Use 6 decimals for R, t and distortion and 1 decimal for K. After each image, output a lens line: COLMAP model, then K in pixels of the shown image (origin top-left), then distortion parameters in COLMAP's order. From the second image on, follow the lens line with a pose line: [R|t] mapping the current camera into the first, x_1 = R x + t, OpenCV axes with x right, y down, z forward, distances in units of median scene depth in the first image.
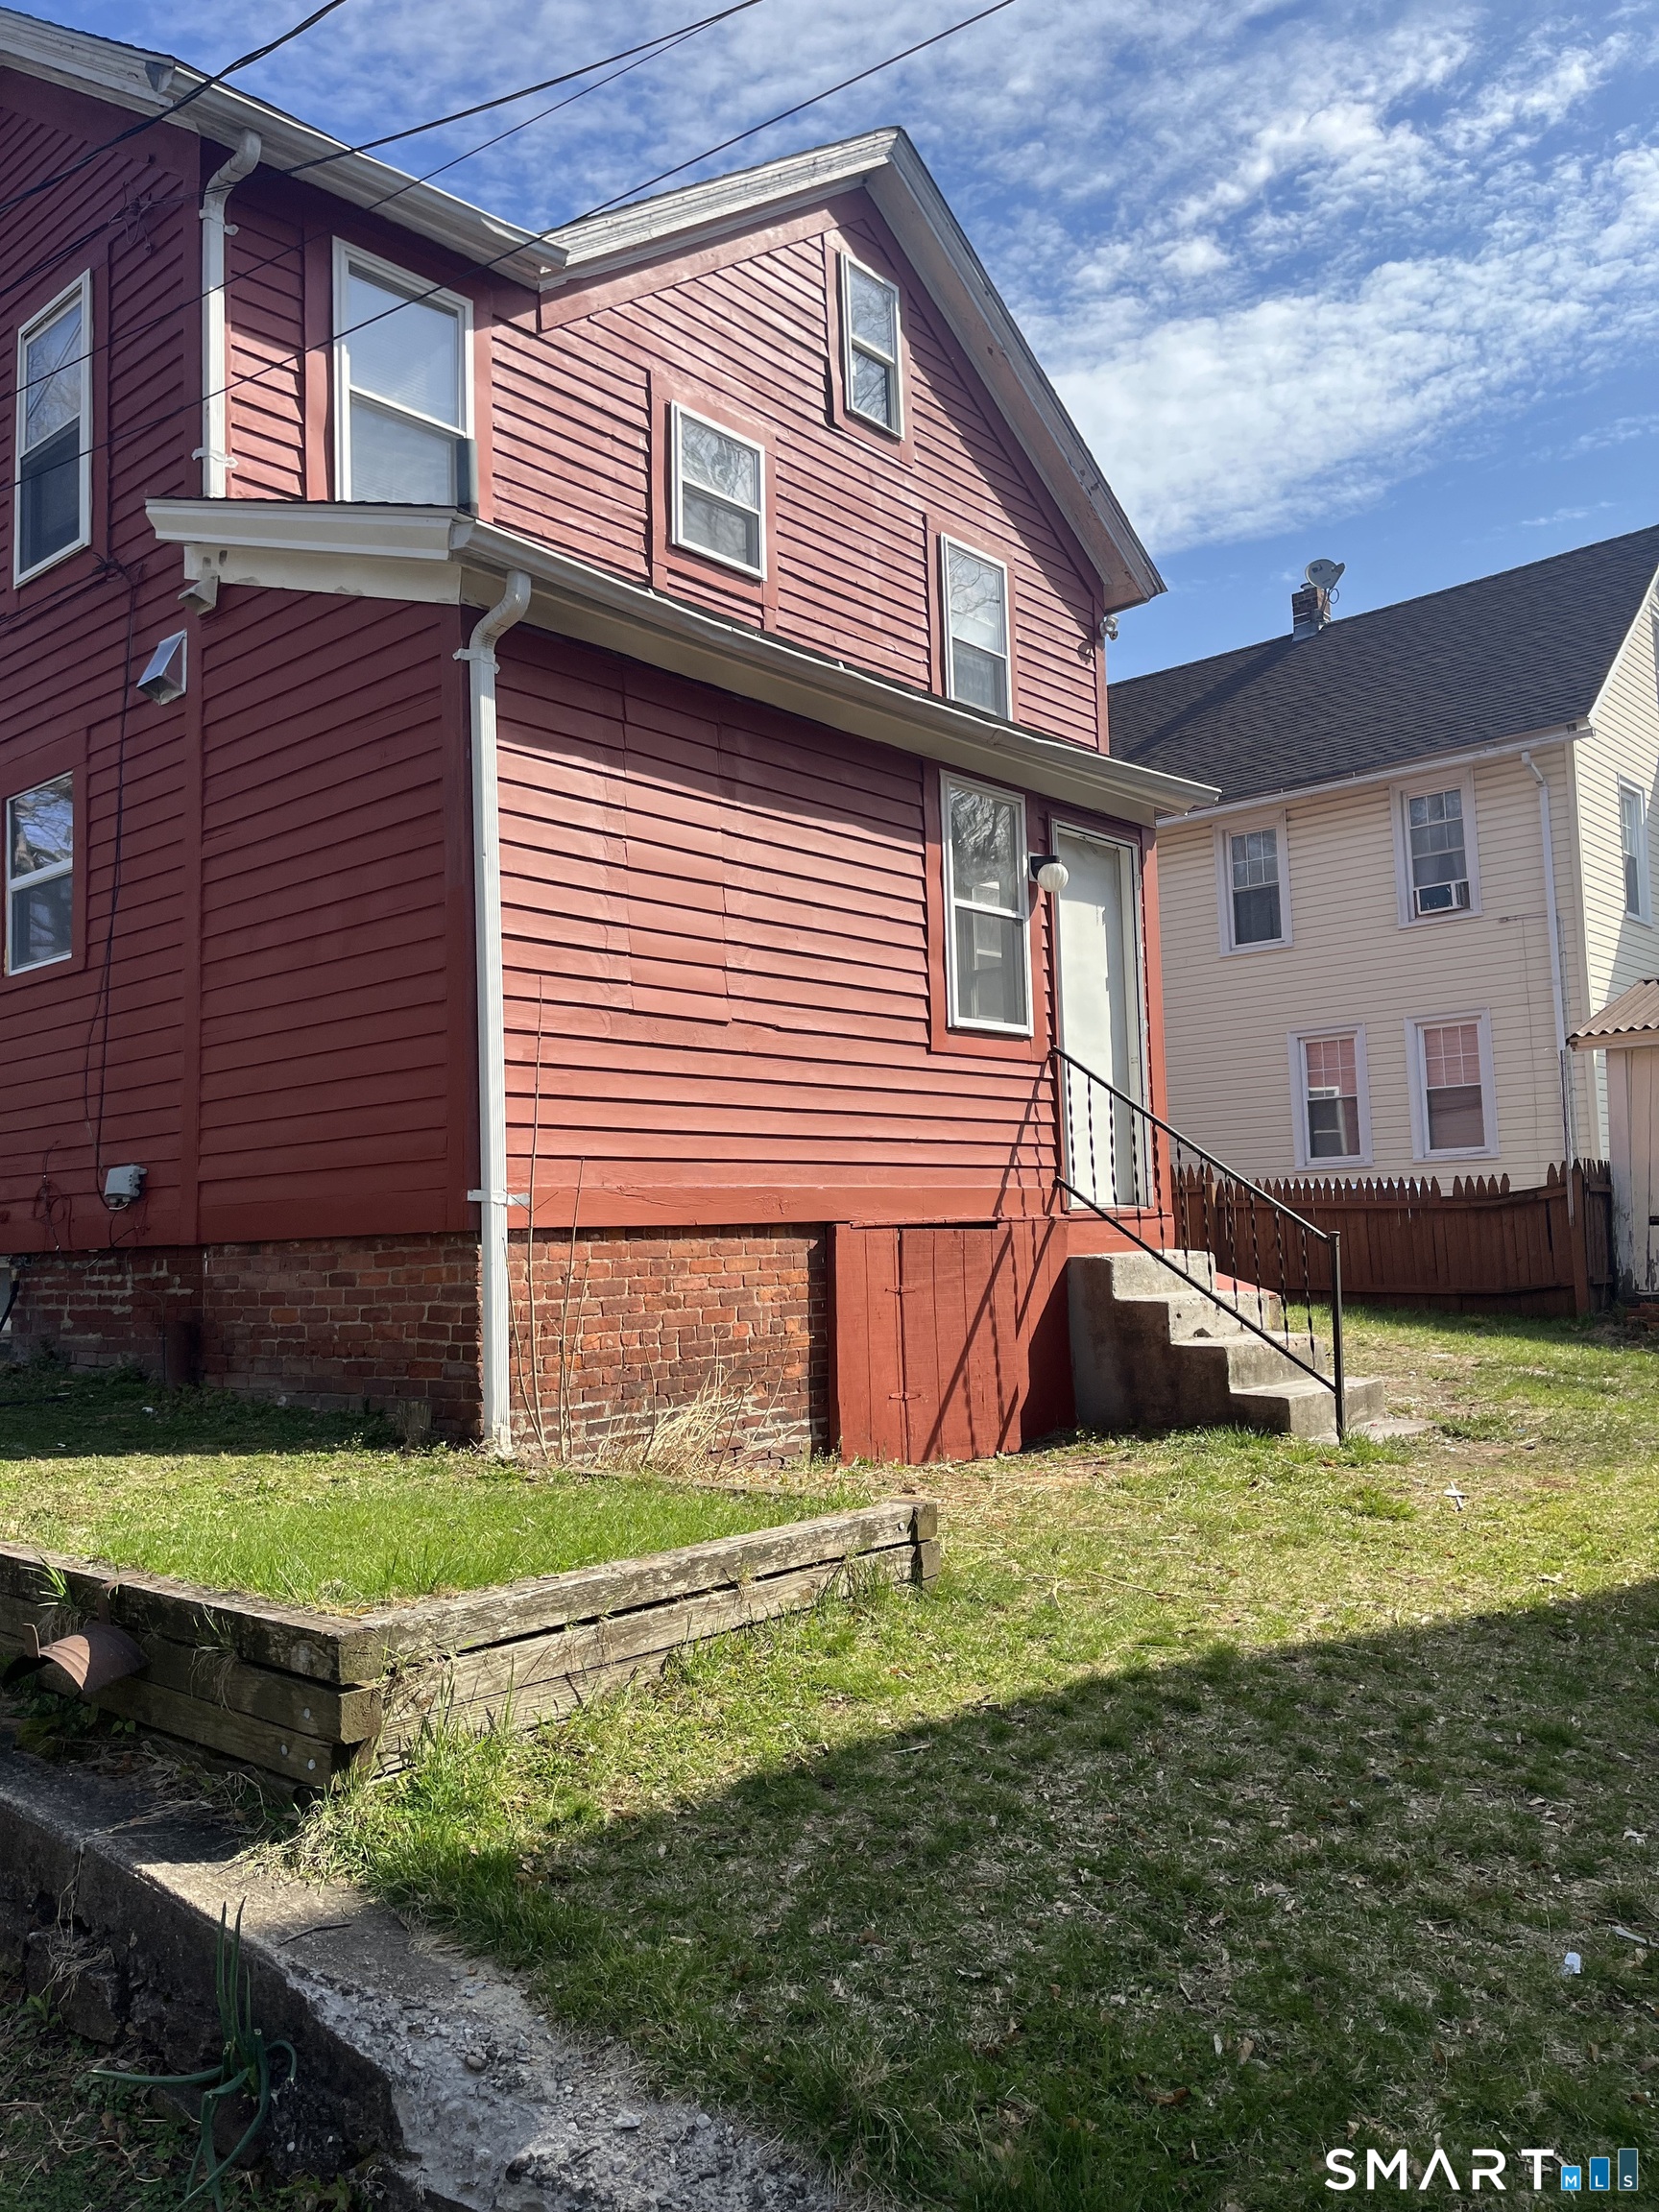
lens RADIAL K [[1673.6, 0, 842.5], [0, 1673.6, 1113.5], [0, 0, 1]] dist [0.064413, -0.089835]
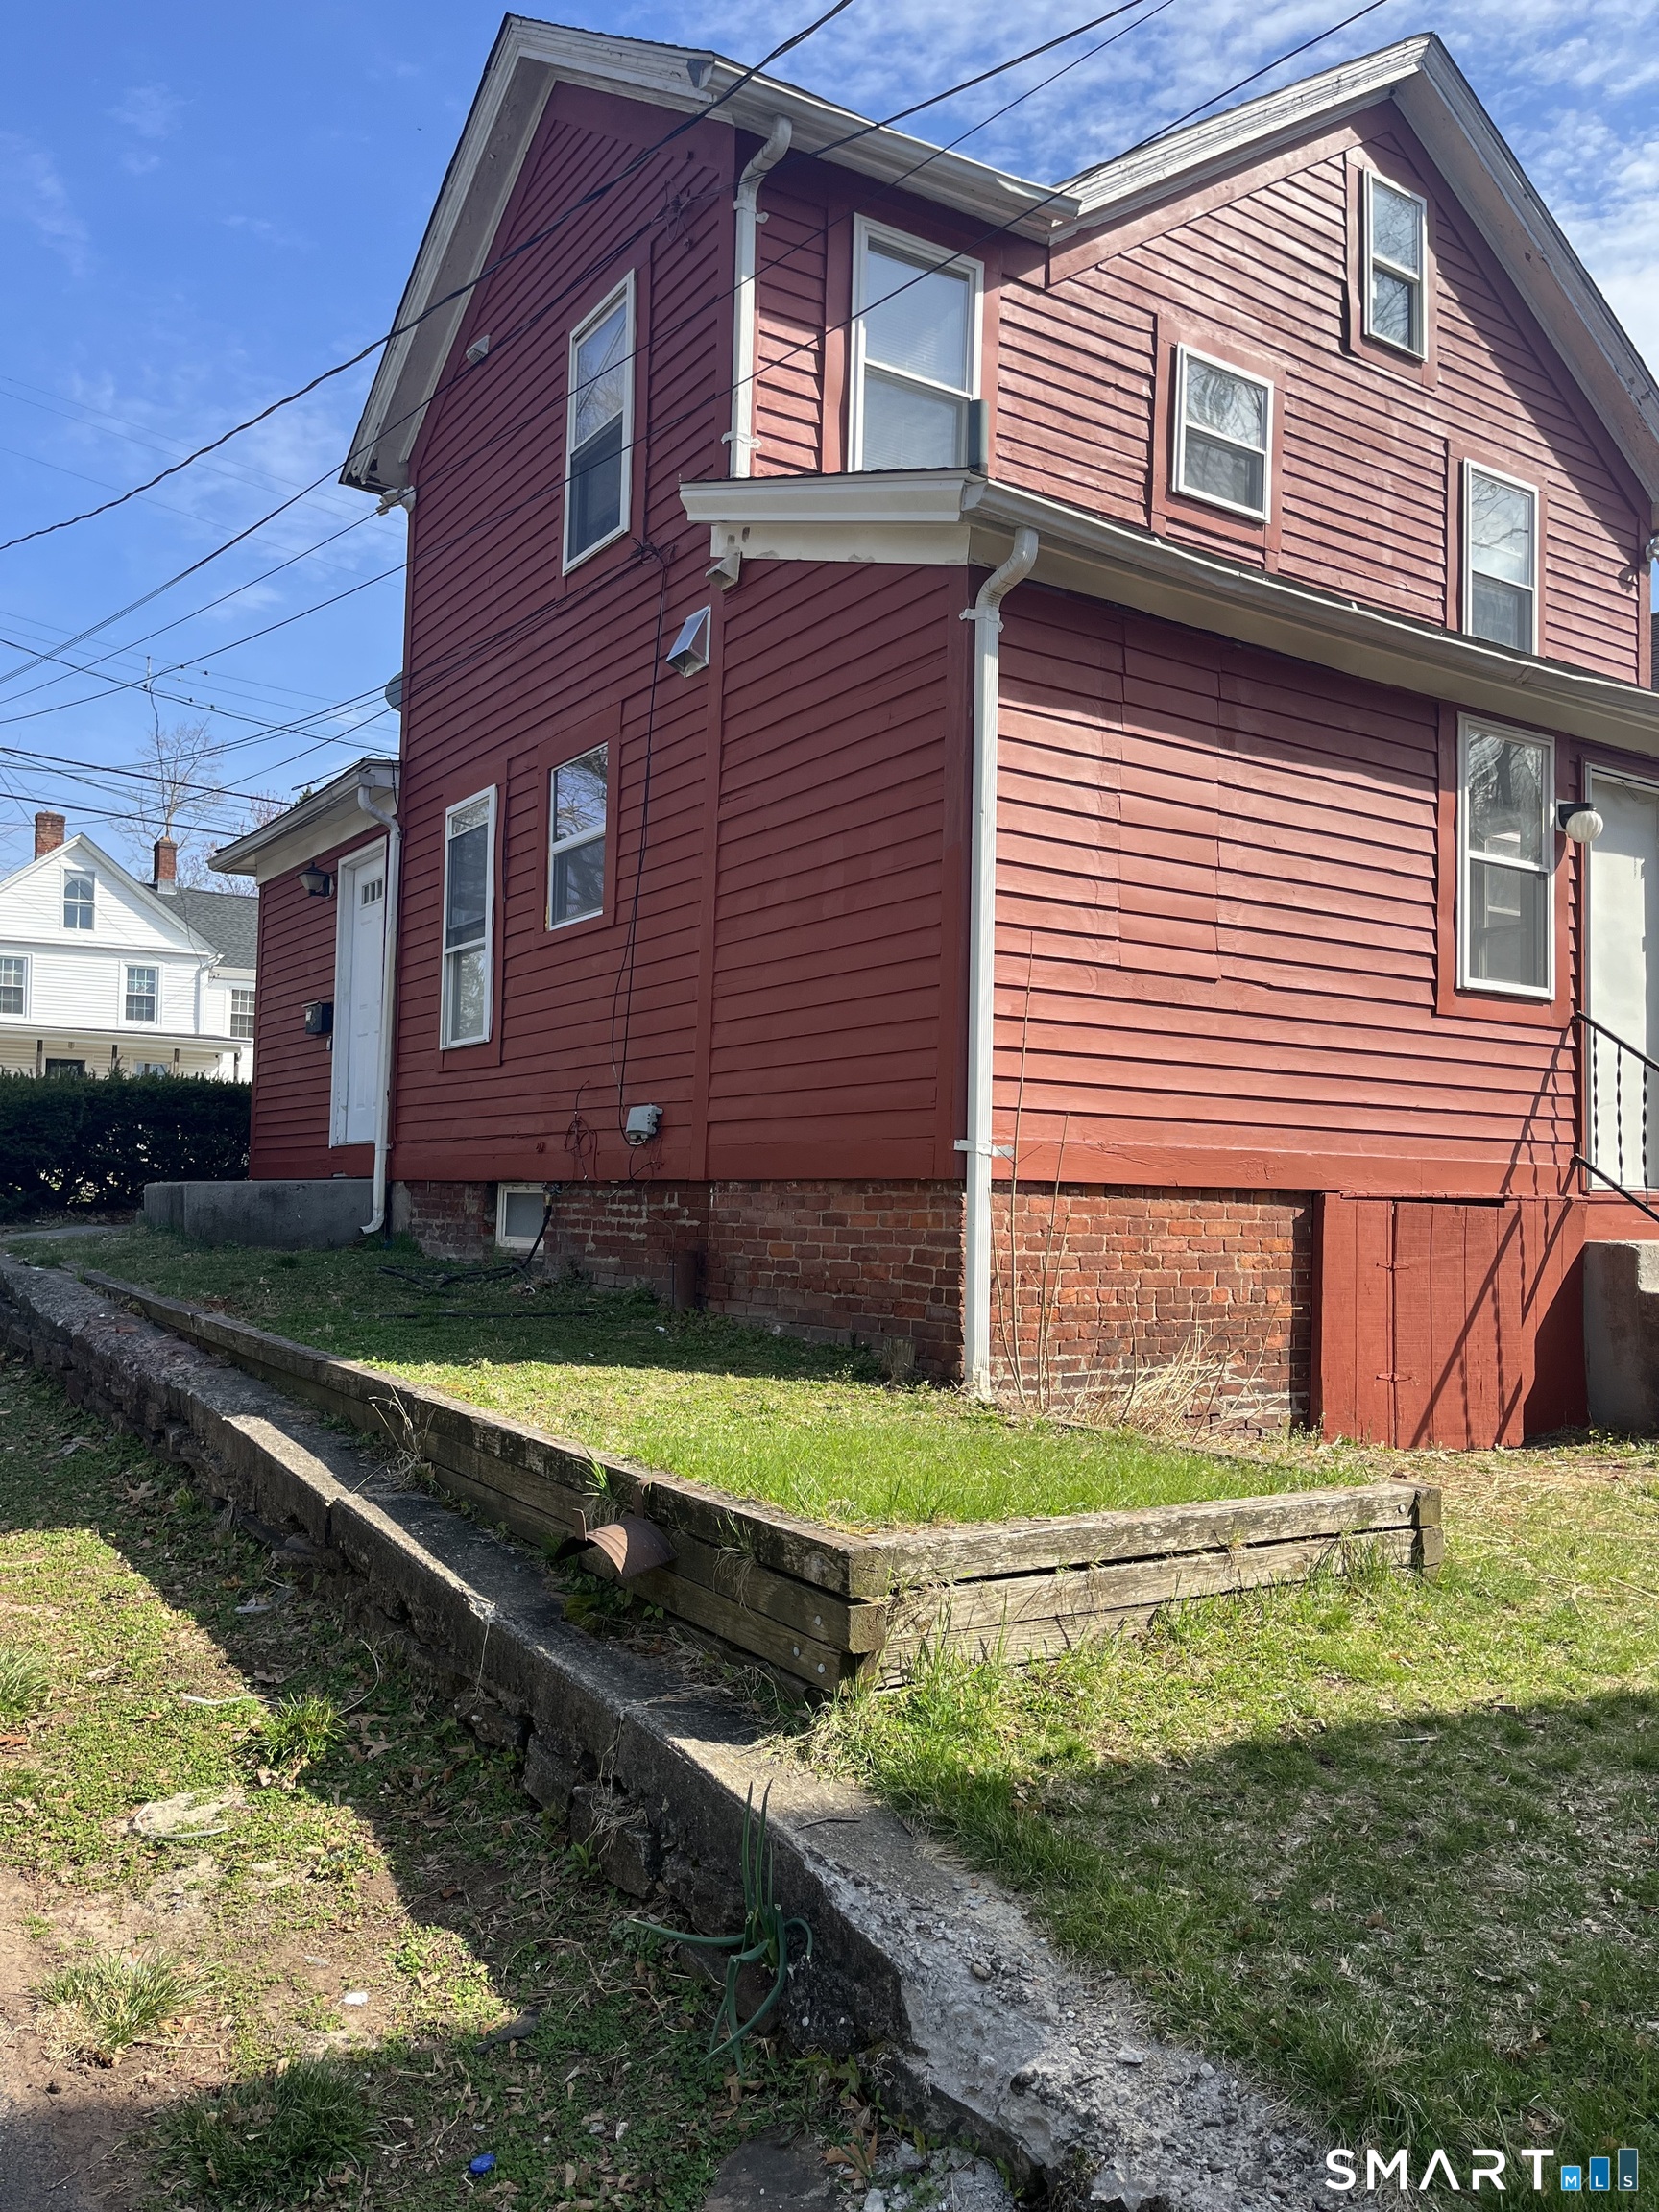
lens RADIAL K [[1669.6, 0, 813.4], [0, 1669.6, 1111.5], [0, 0, 1]] dist [0.067929, -0.093195]
pose [[0.958633, 0.036228, -0.282330, -0.016216], [-0.030030, 0.999204, 0.026251, 0.003681], [0.283056, -0.016687, 0.958958, -0.004846]]
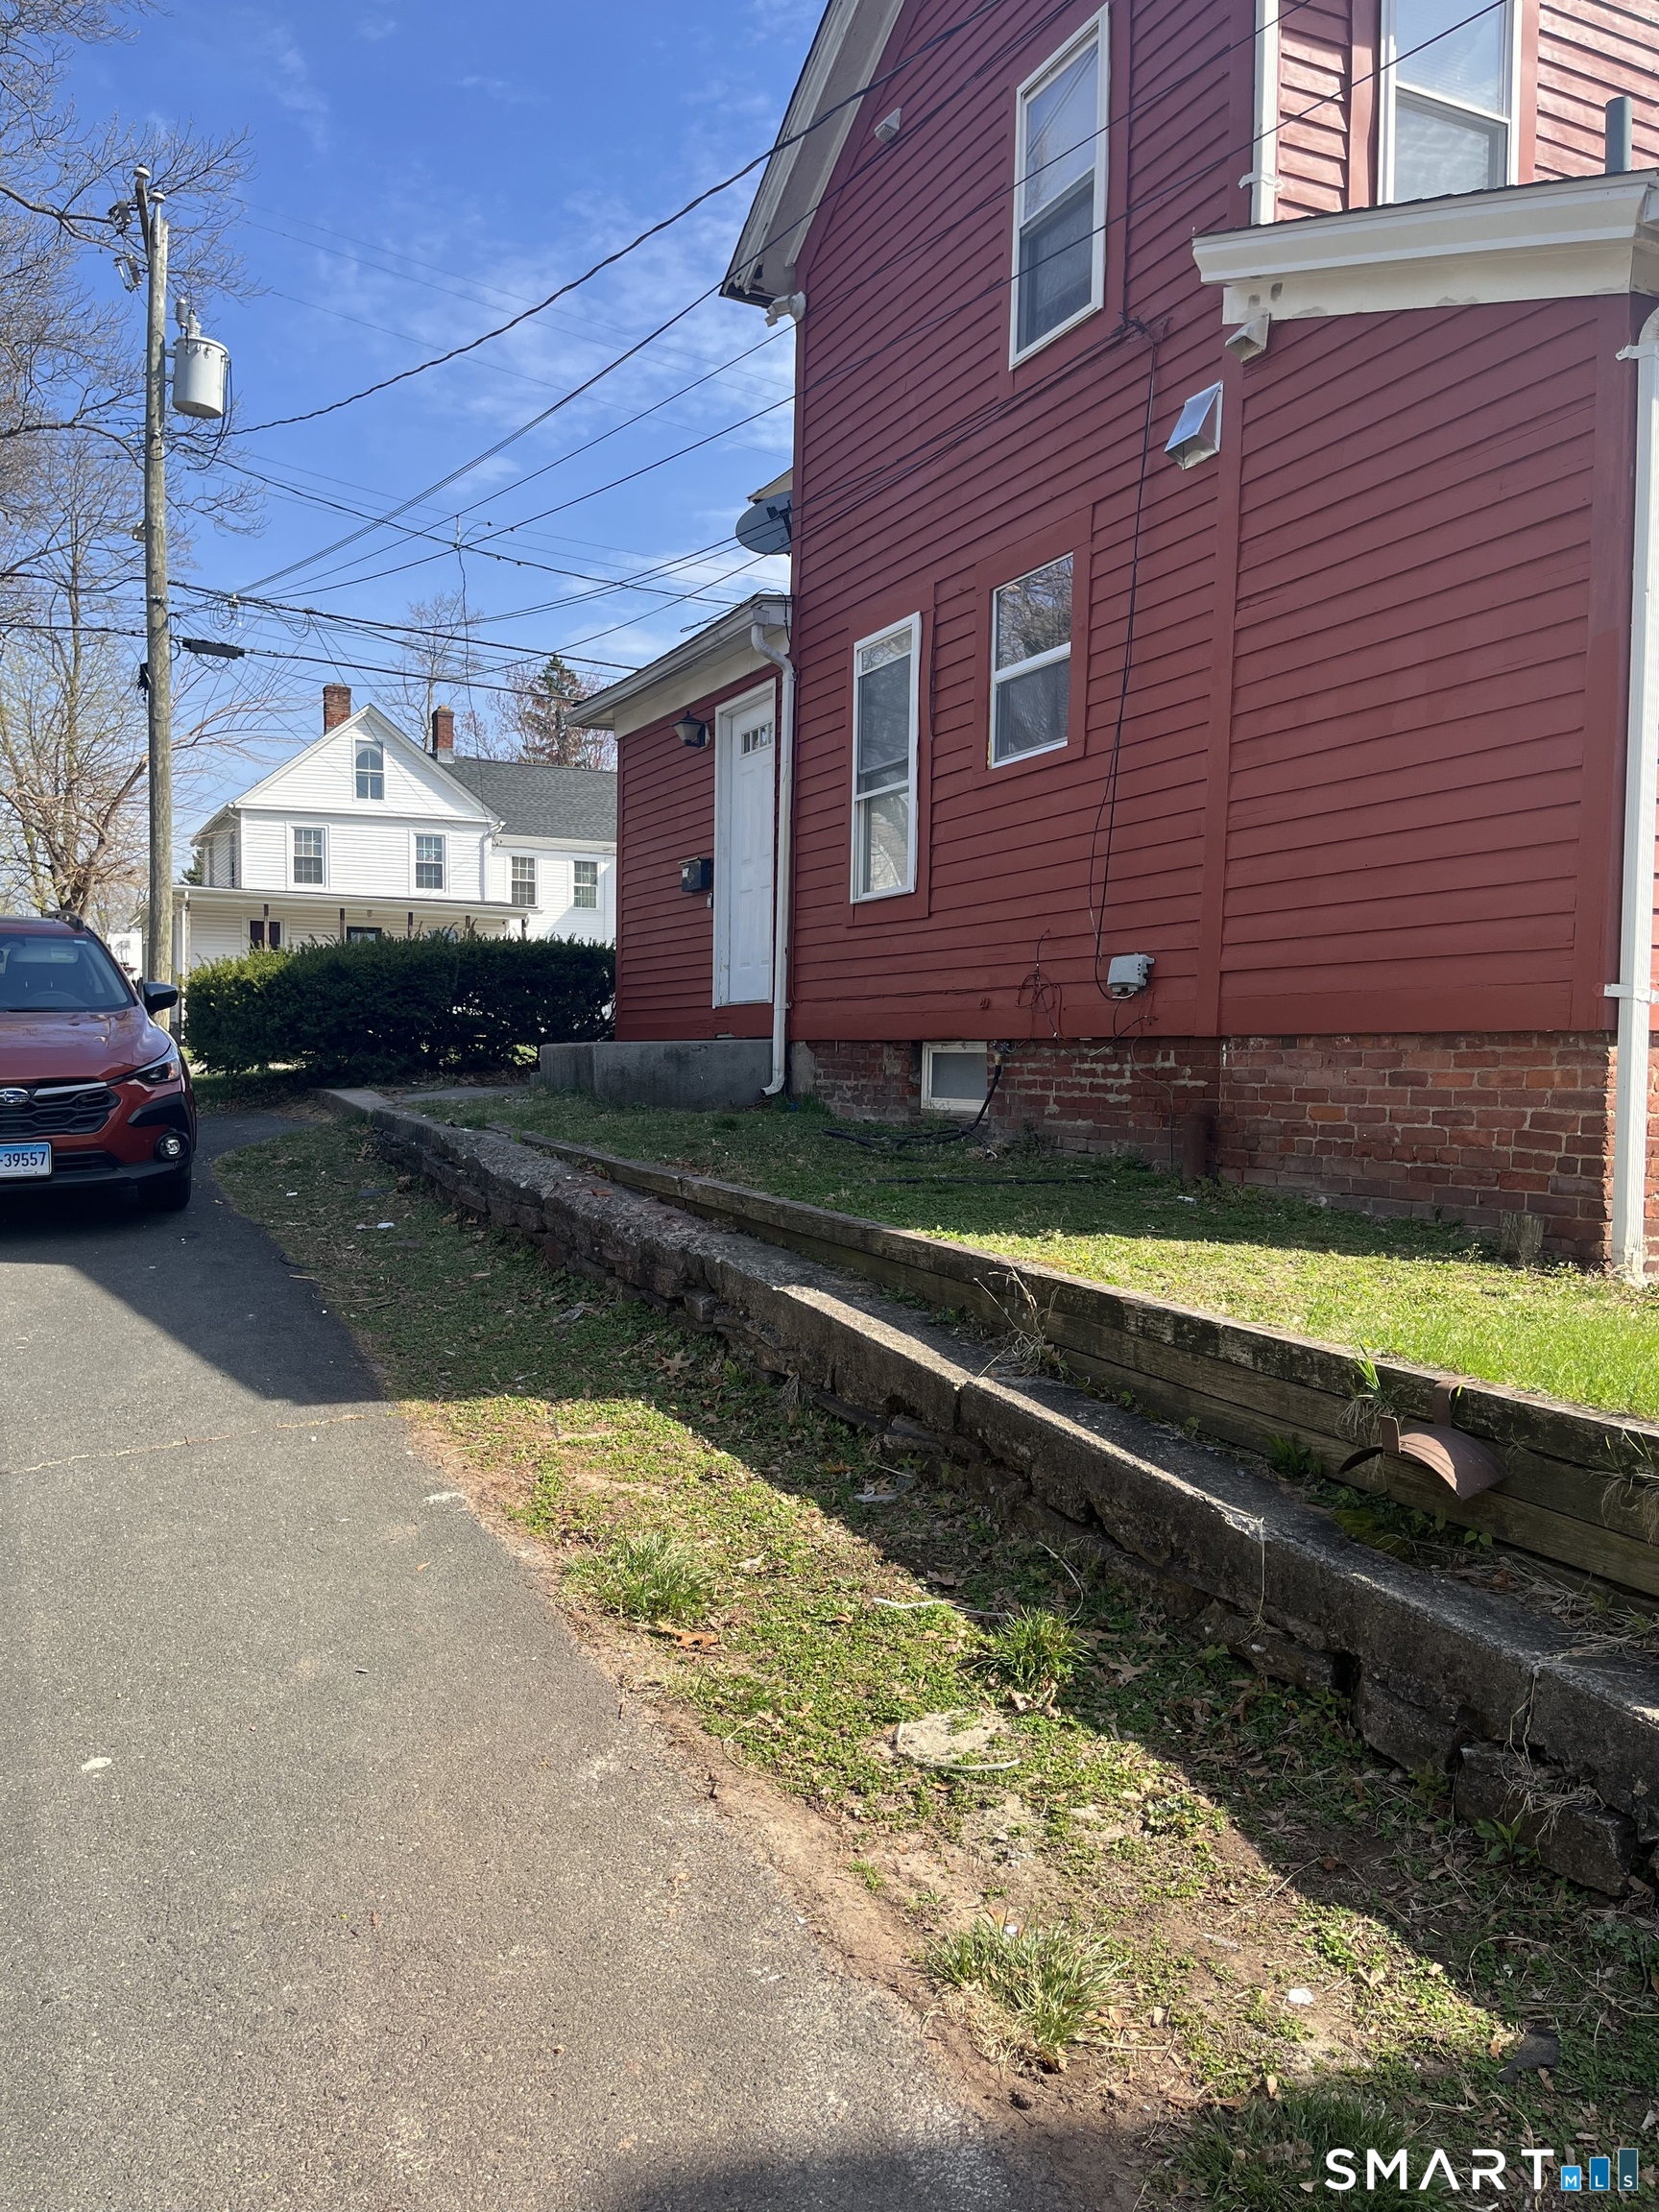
lens RADIAL K [[1658.5, 0, 775.1], [0, 1658.5, 1102.4], [0, 0, 1]] dist [0.080483, -0.102783]
pose [[0.909741, 0.057834, -0.411128, -0.221687], [-0.015850, 0.994366, 0.104807, 0.019304], [0.414873, -0.088831, 0.905533, 0.016909]]
